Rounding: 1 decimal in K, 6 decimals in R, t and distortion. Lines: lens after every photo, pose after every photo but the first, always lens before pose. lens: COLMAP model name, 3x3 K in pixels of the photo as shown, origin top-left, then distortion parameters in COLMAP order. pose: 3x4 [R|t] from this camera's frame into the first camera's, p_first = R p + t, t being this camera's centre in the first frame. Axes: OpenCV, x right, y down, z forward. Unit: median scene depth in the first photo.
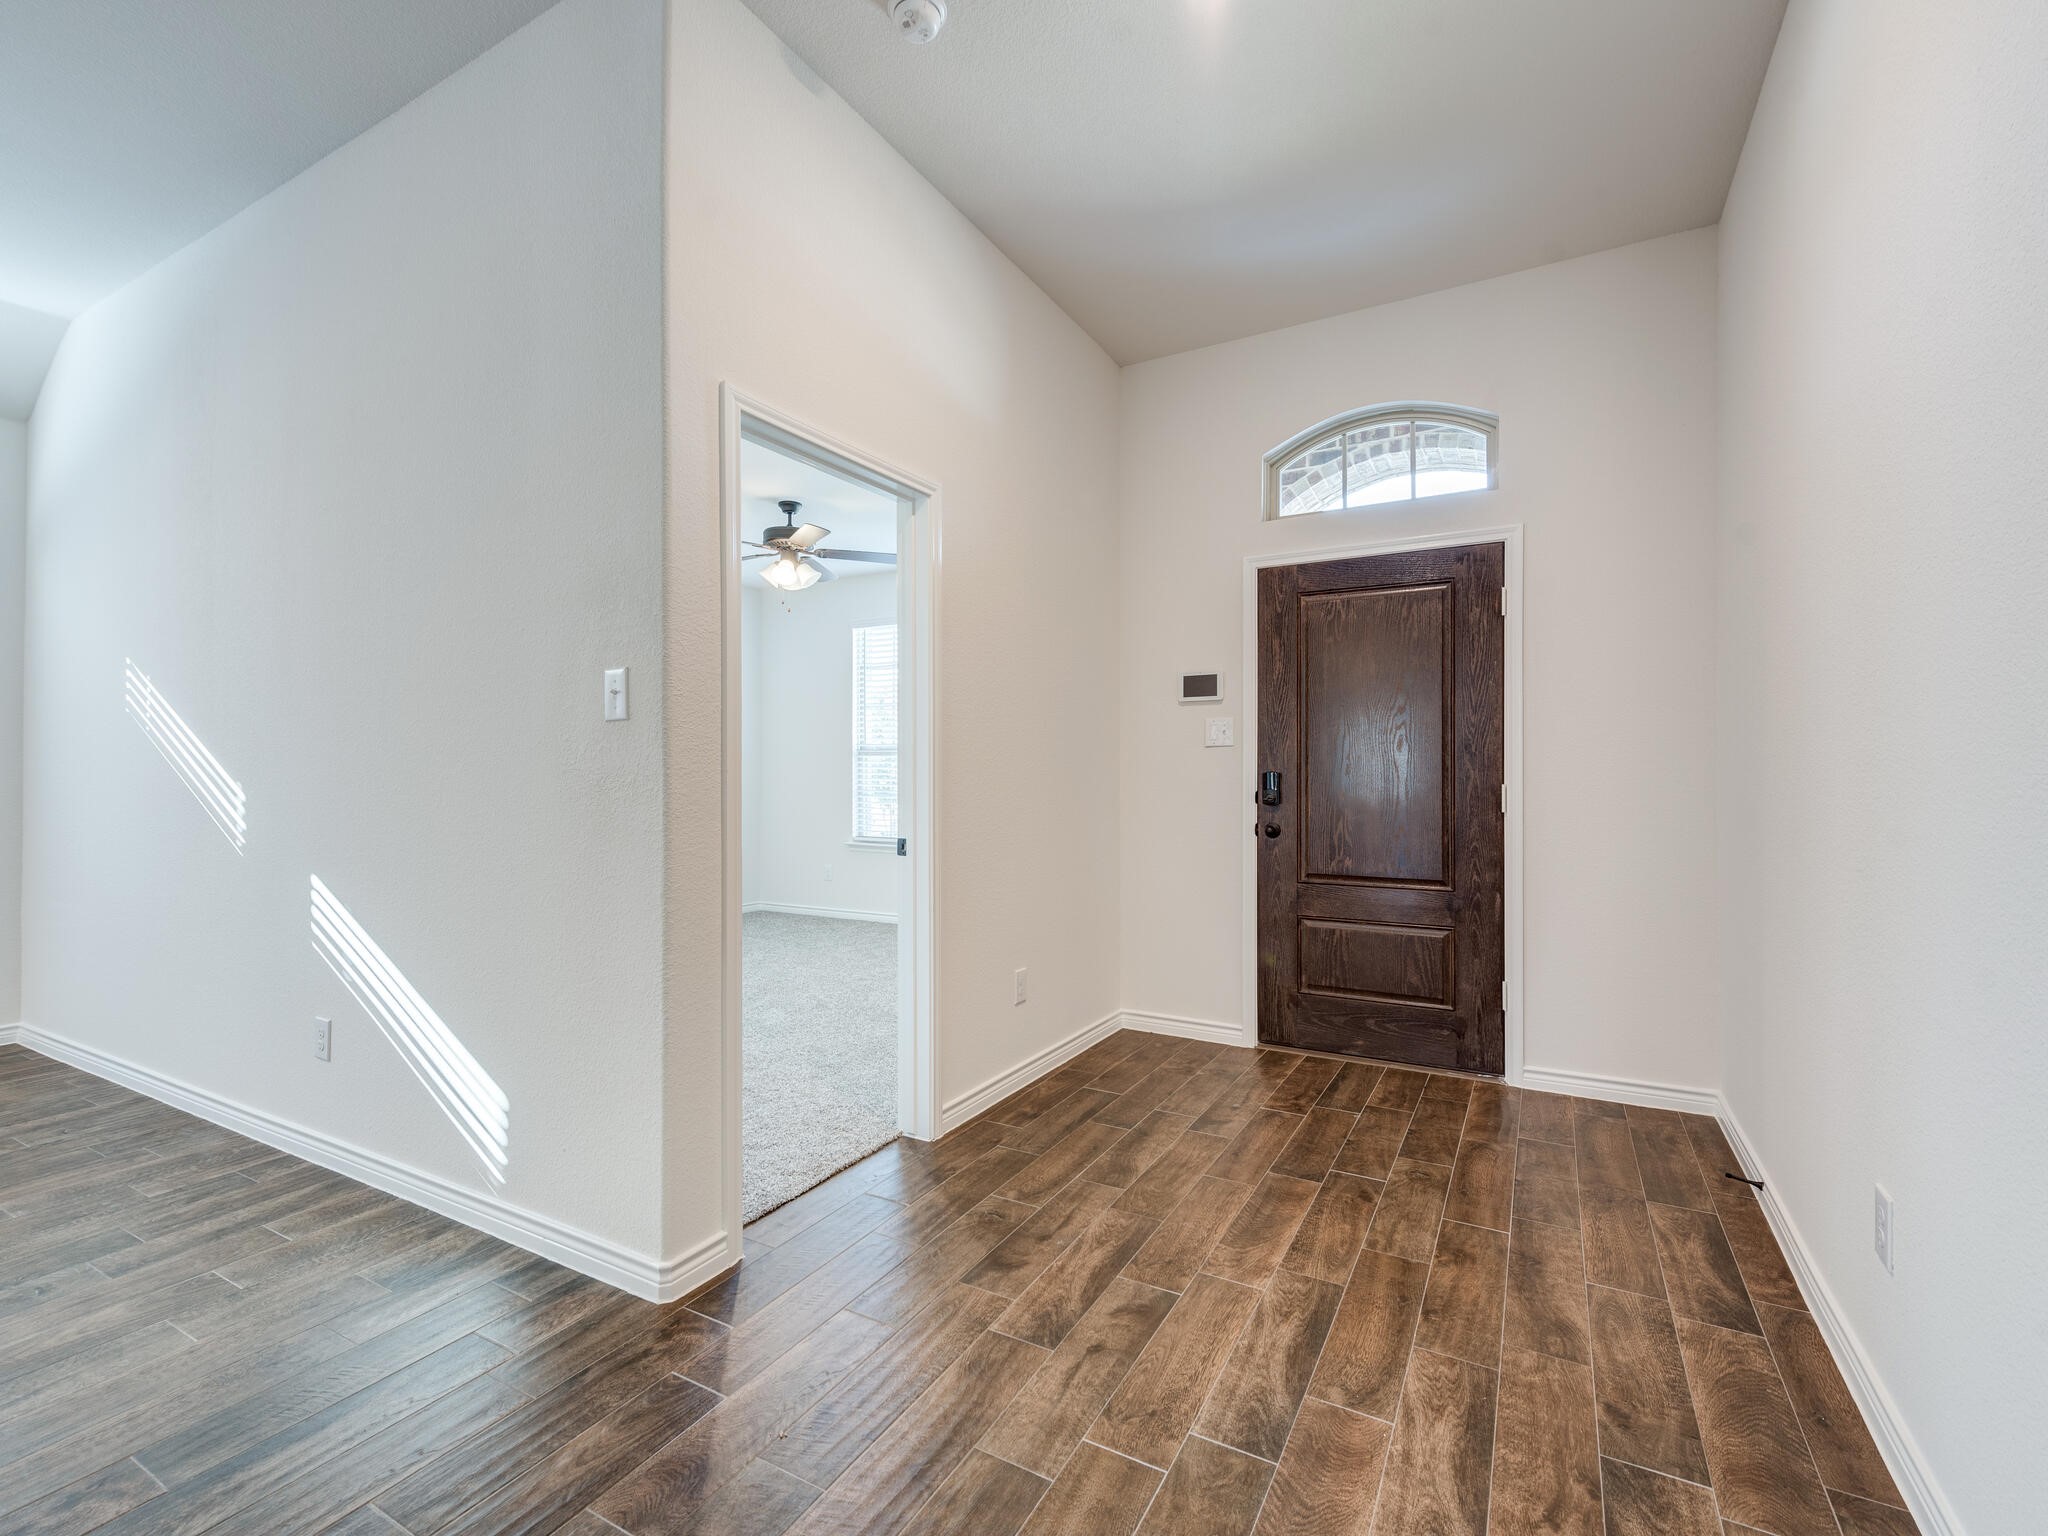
lens RADIAL K [[918.3, 0, 996.7], [0, 918.3, 766.6], [0, 0, 1]] dist [0.015819, -0.006796]
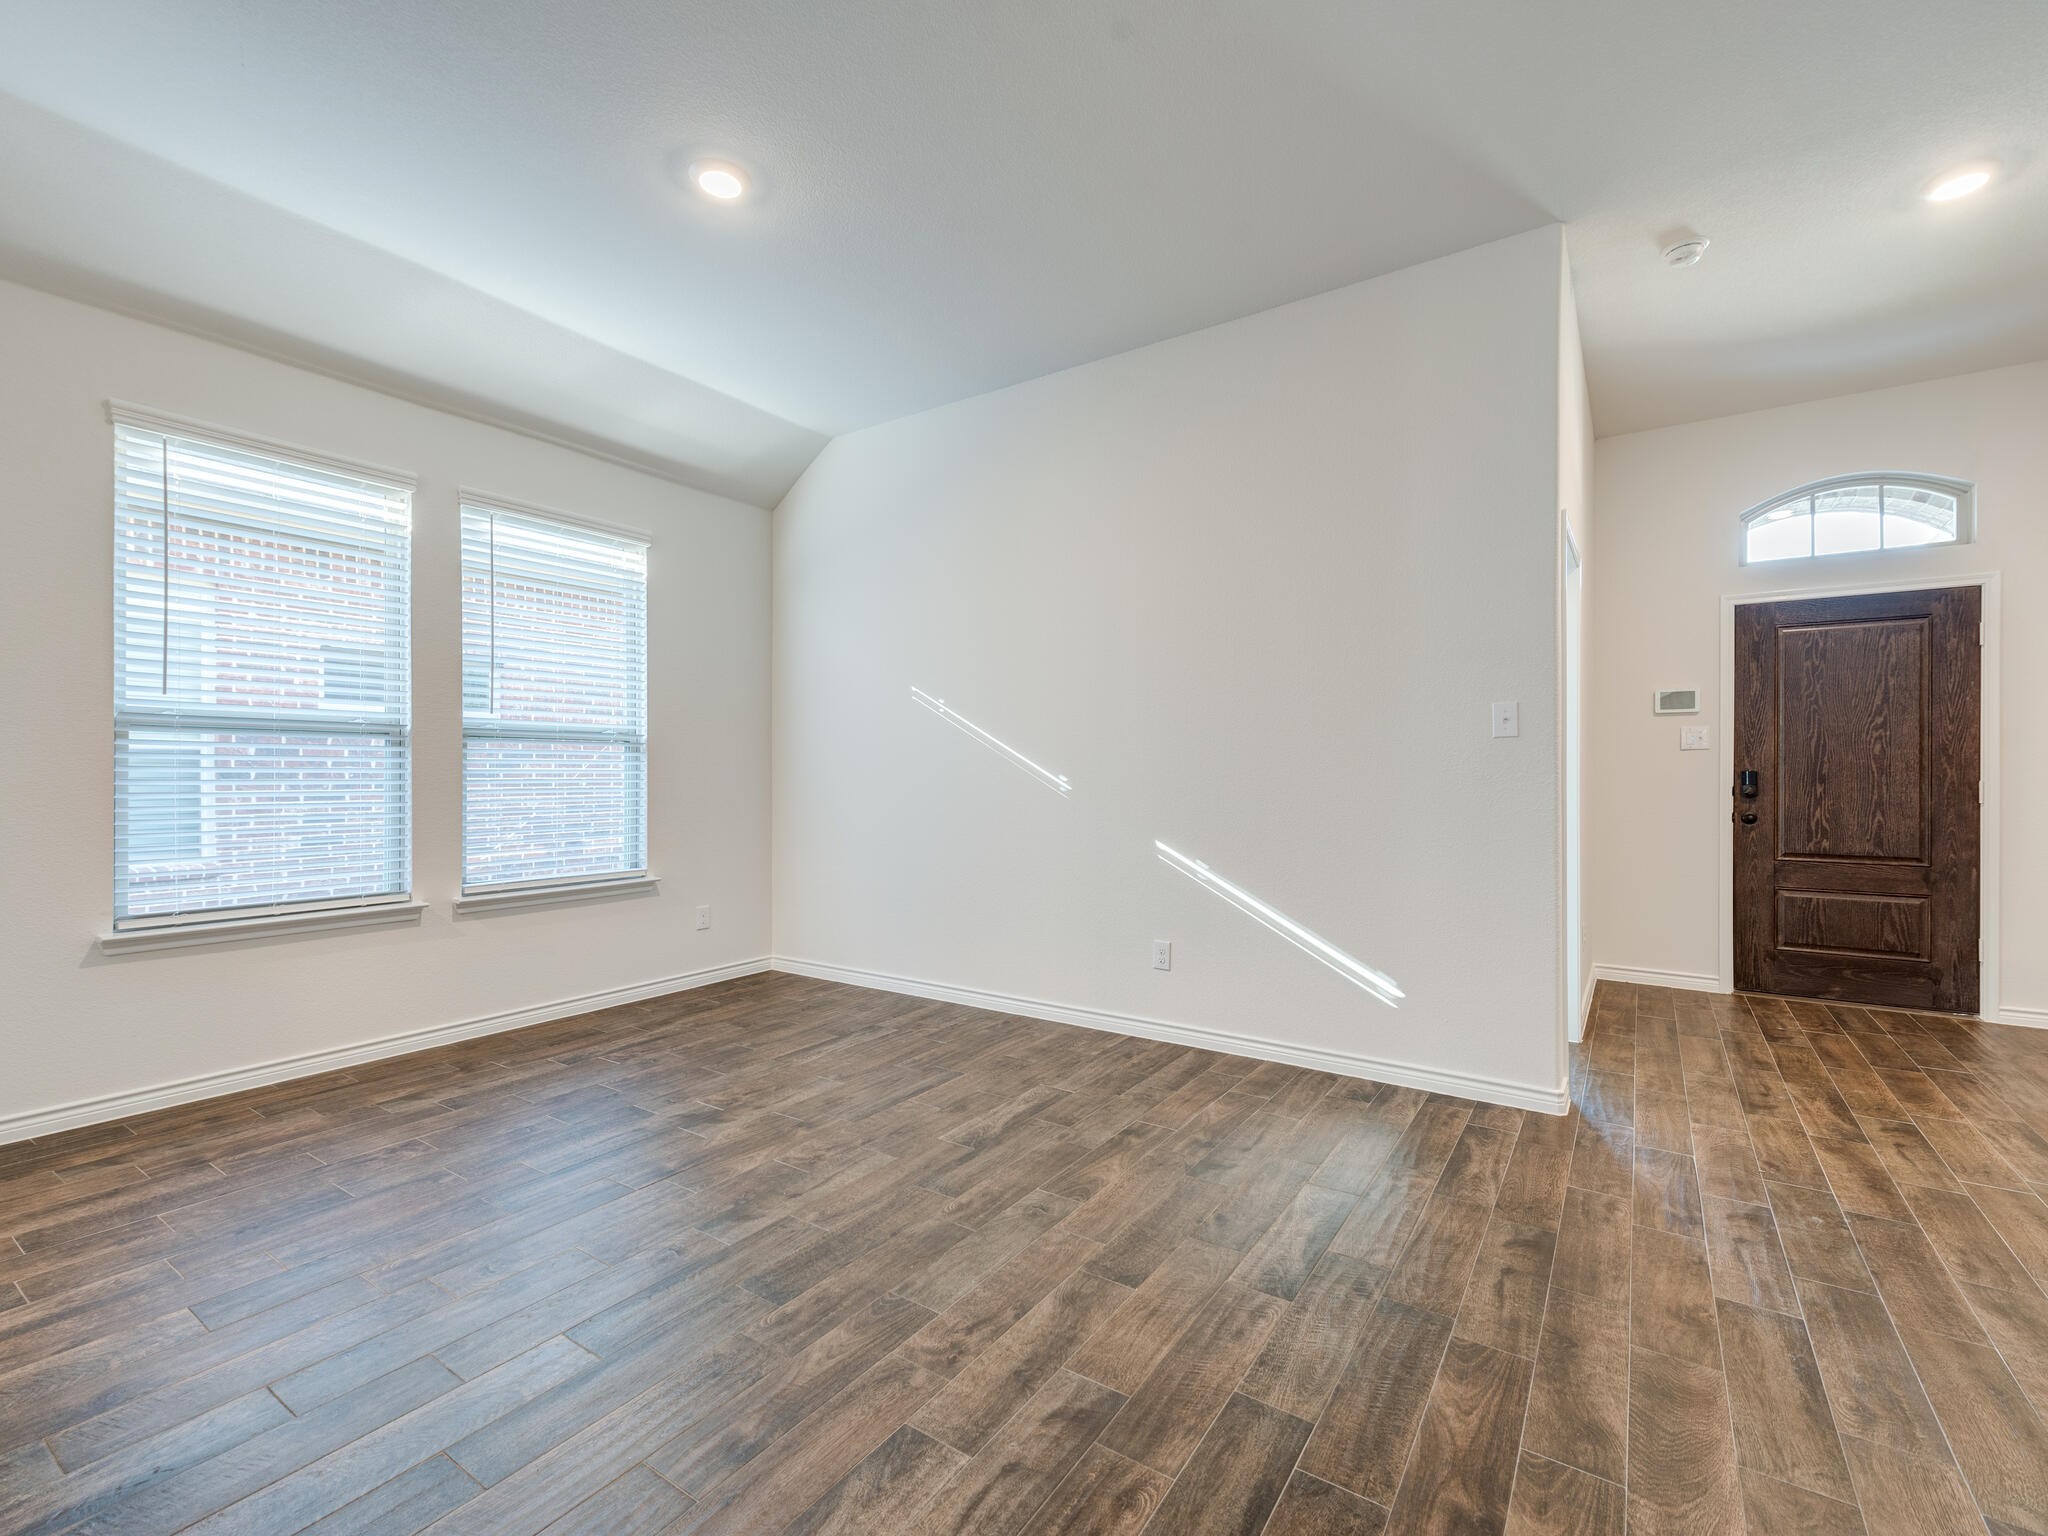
lens RADIAL K [[906.6, 0, 1029.2], [0, 906.6, 768.9], [0, 0, 1]] dist [0.015302, -0.007276]
pose [[0.997117, 0.000273, -0.075885, -0.936174], [0.000090, 0.999989, 0.004776, -0.003907], [0.075885, -0.004769, 0.997105, -0.480470]]
